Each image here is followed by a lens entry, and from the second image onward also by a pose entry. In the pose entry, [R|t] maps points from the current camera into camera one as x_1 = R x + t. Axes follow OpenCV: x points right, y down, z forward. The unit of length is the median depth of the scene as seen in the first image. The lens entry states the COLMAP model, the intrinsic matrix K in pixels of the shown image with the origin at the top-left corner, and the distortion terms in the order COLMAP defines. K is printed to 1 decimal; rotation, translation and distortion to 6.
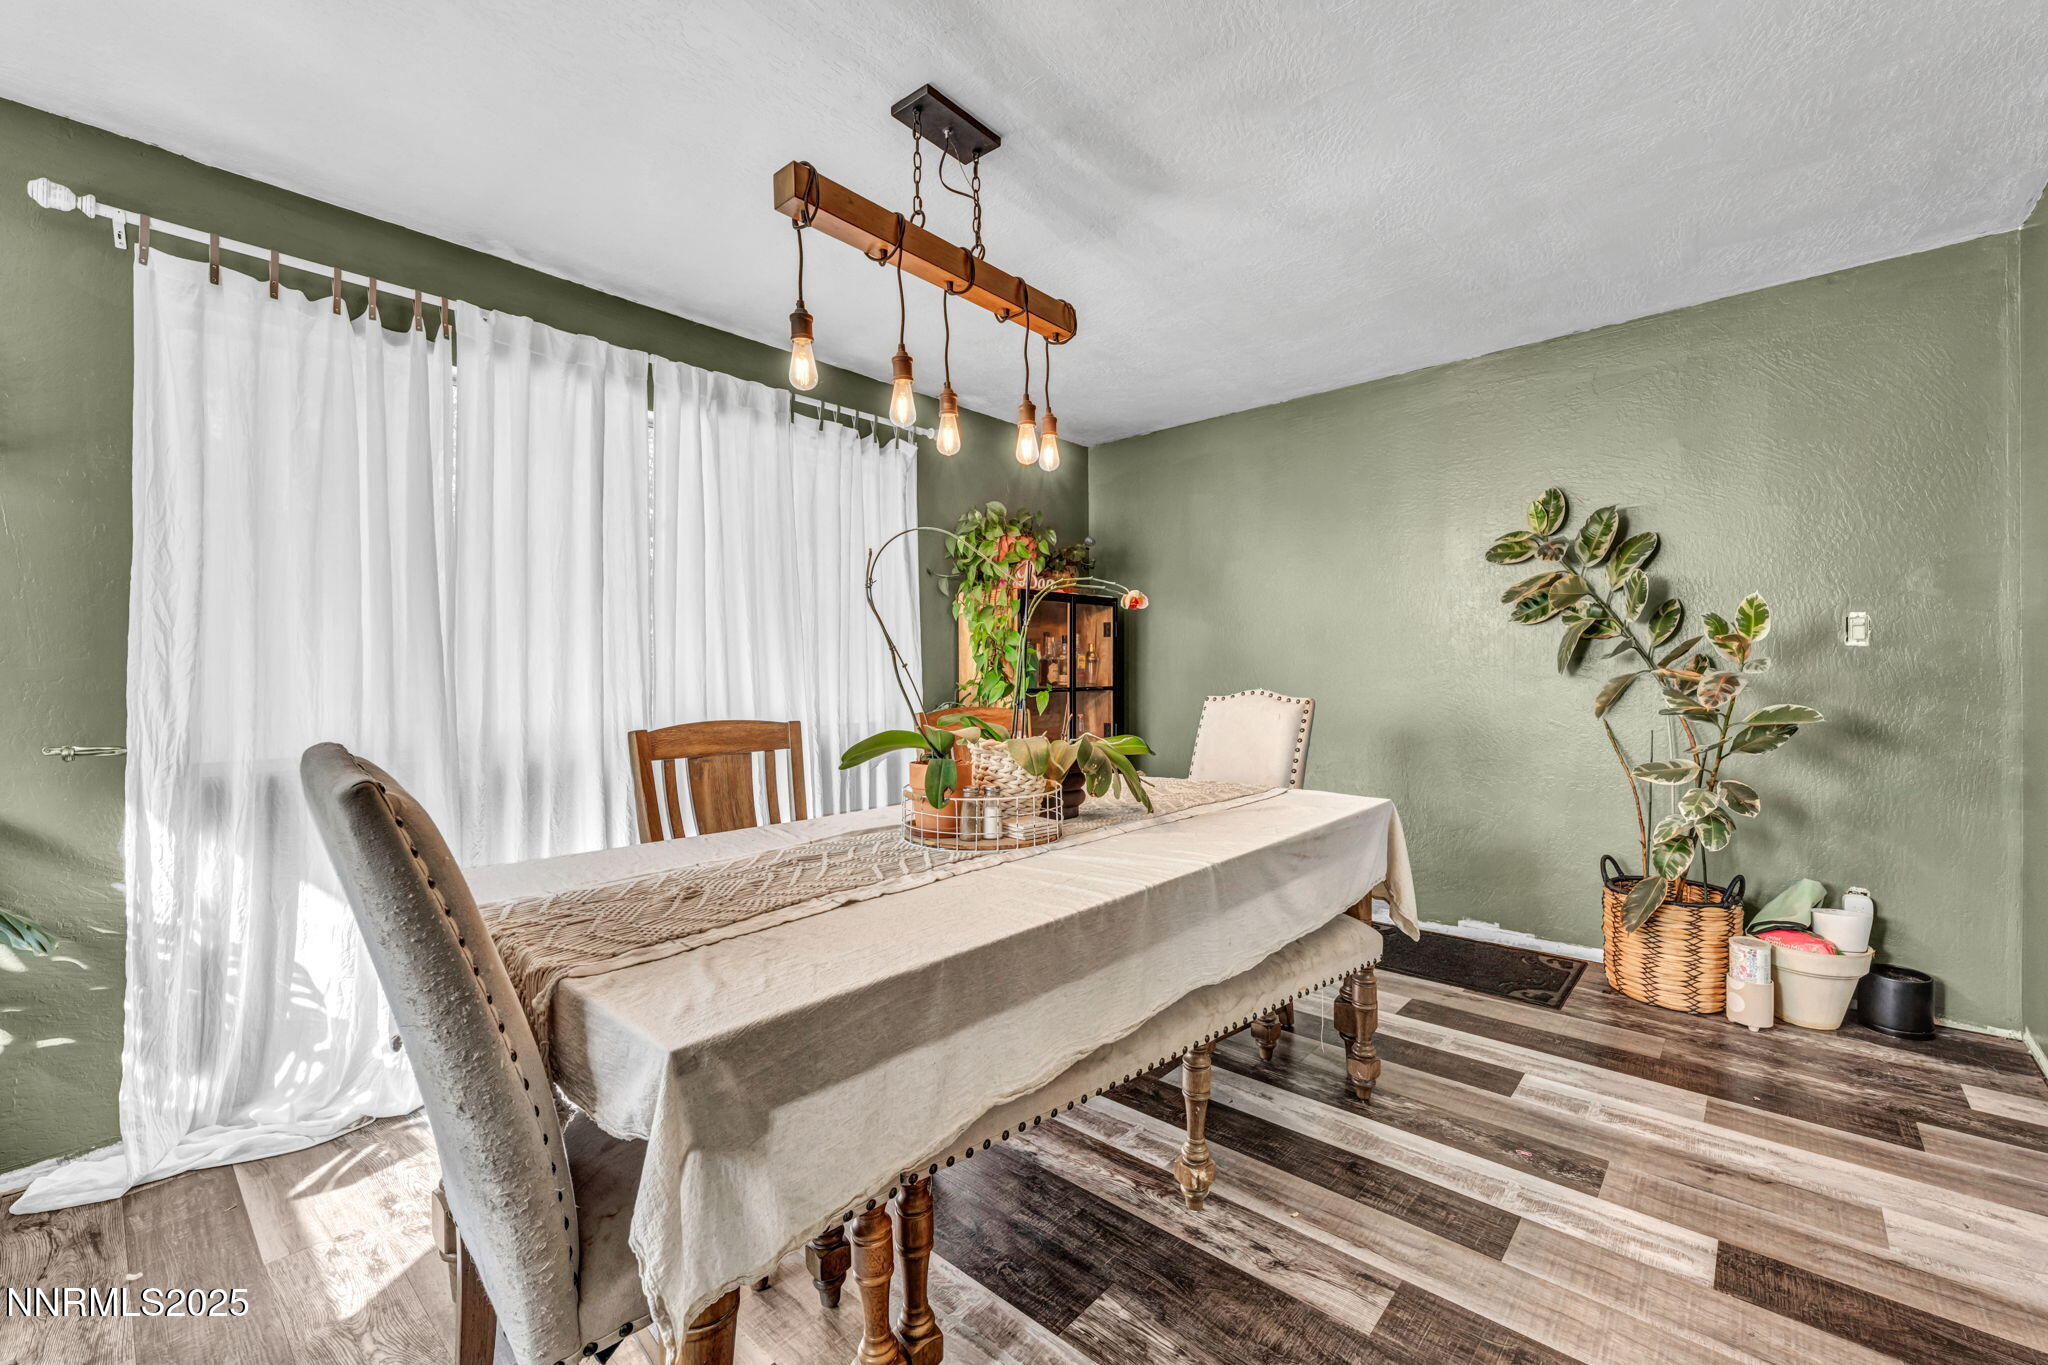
lens RADIAL K [[830.4, 0, 1024.1], [0, 830.4, 661.4], [0, 0, 1]] dist [0.000847, 0.000120]
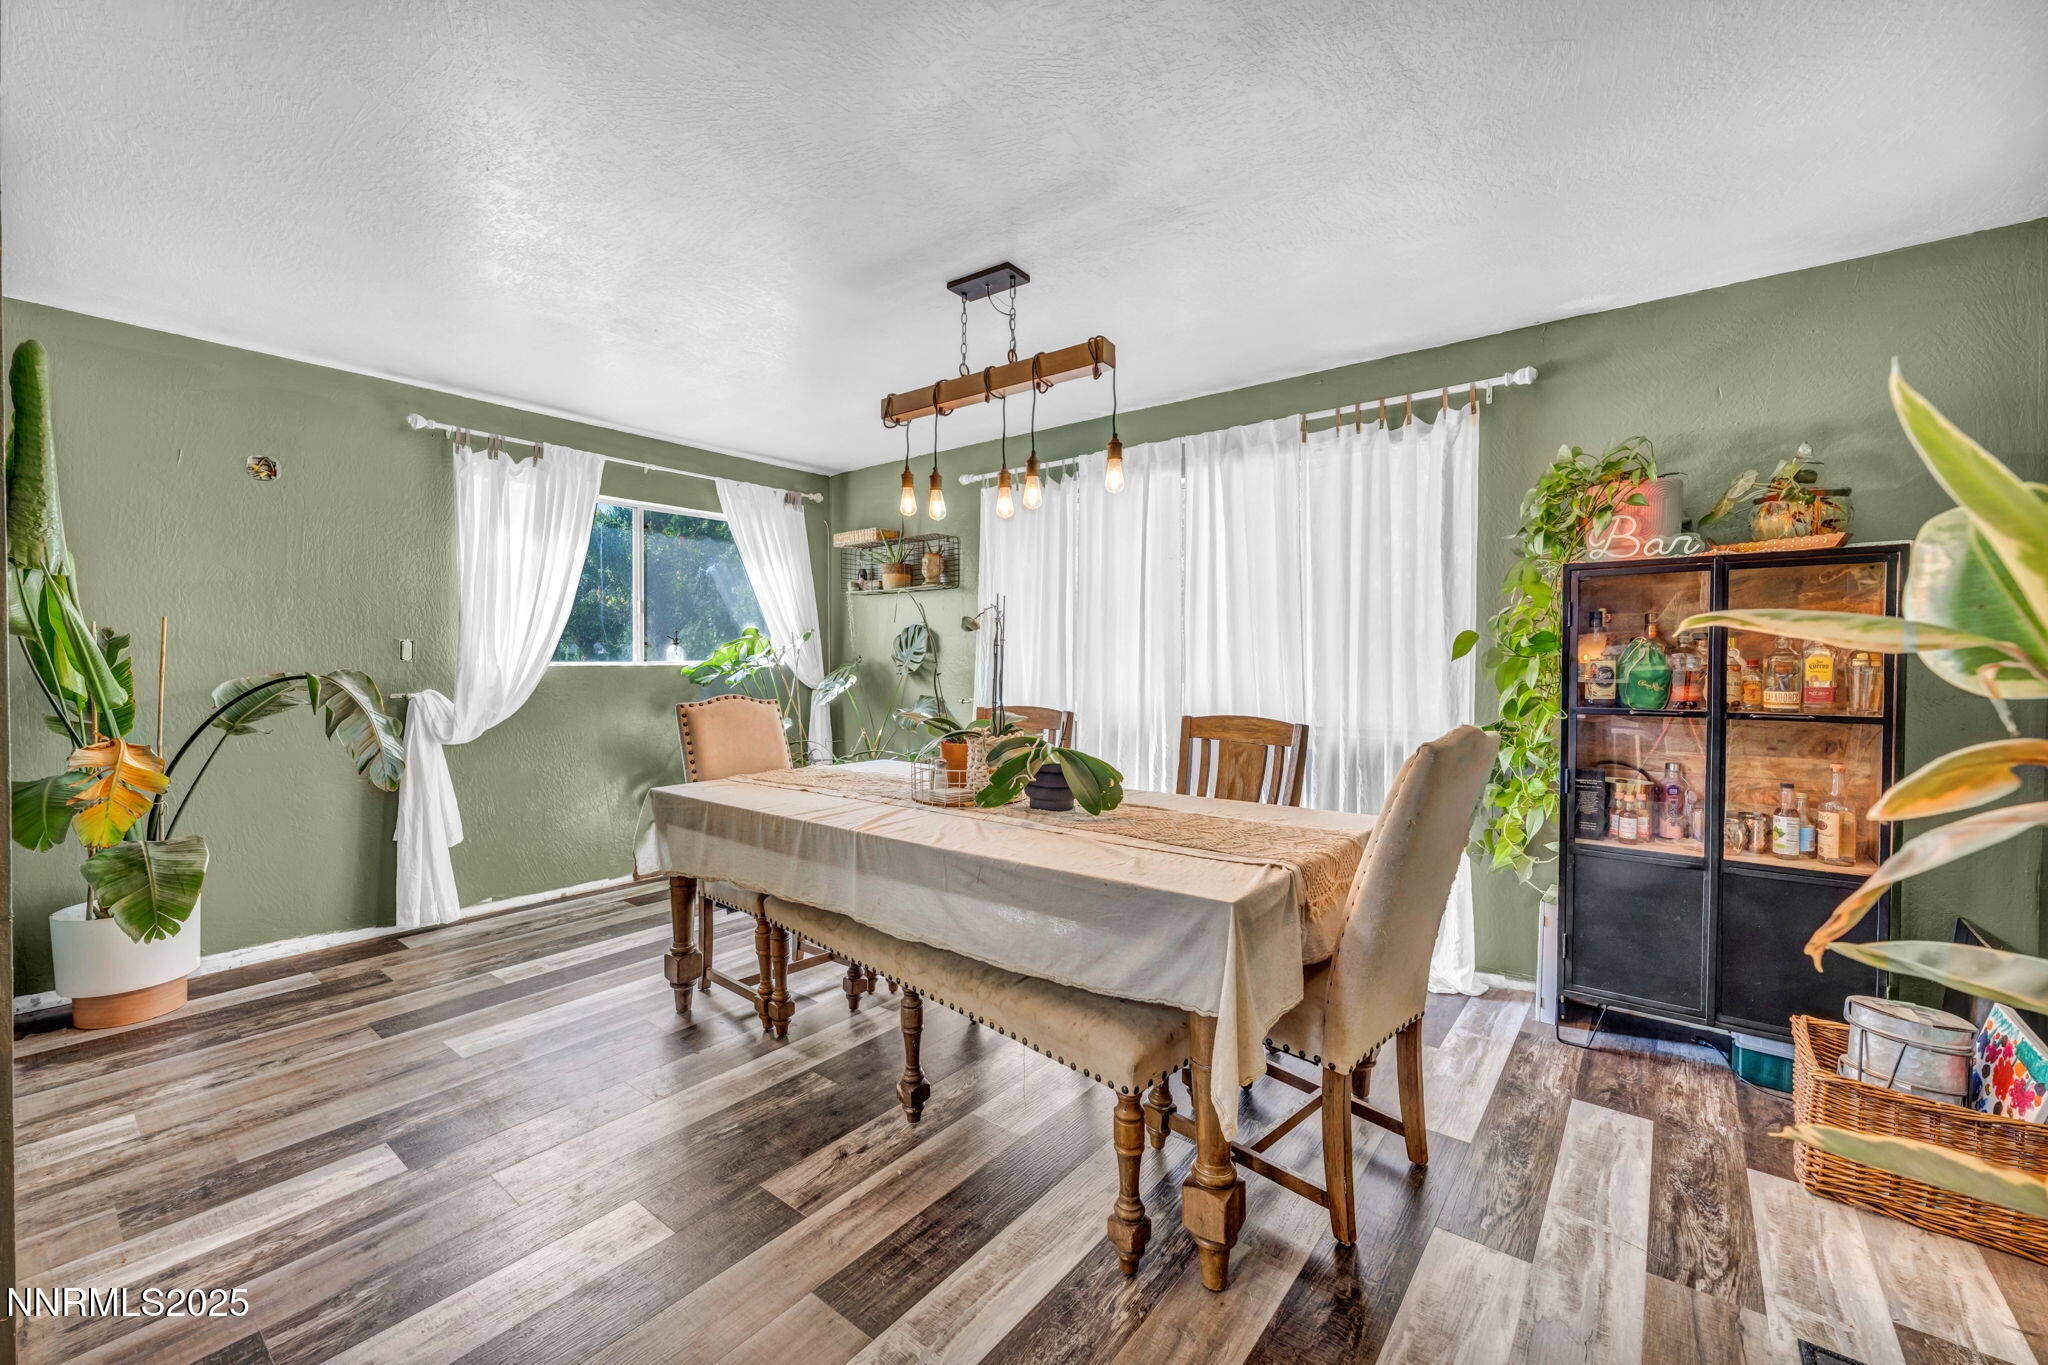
lens RADIAL K [[830.4, 0, 1024.1], [0, 830.4, 661.4], [0, 0, 1]] dist [0.000847, 0.000120]
pose [[0.057329, 0.008281, -0.998321, 1.318342], [0.007030, 0.999937, 0.008698, -0.032041], [0.998331, -0.007517, 0.057267, 1.006668]]
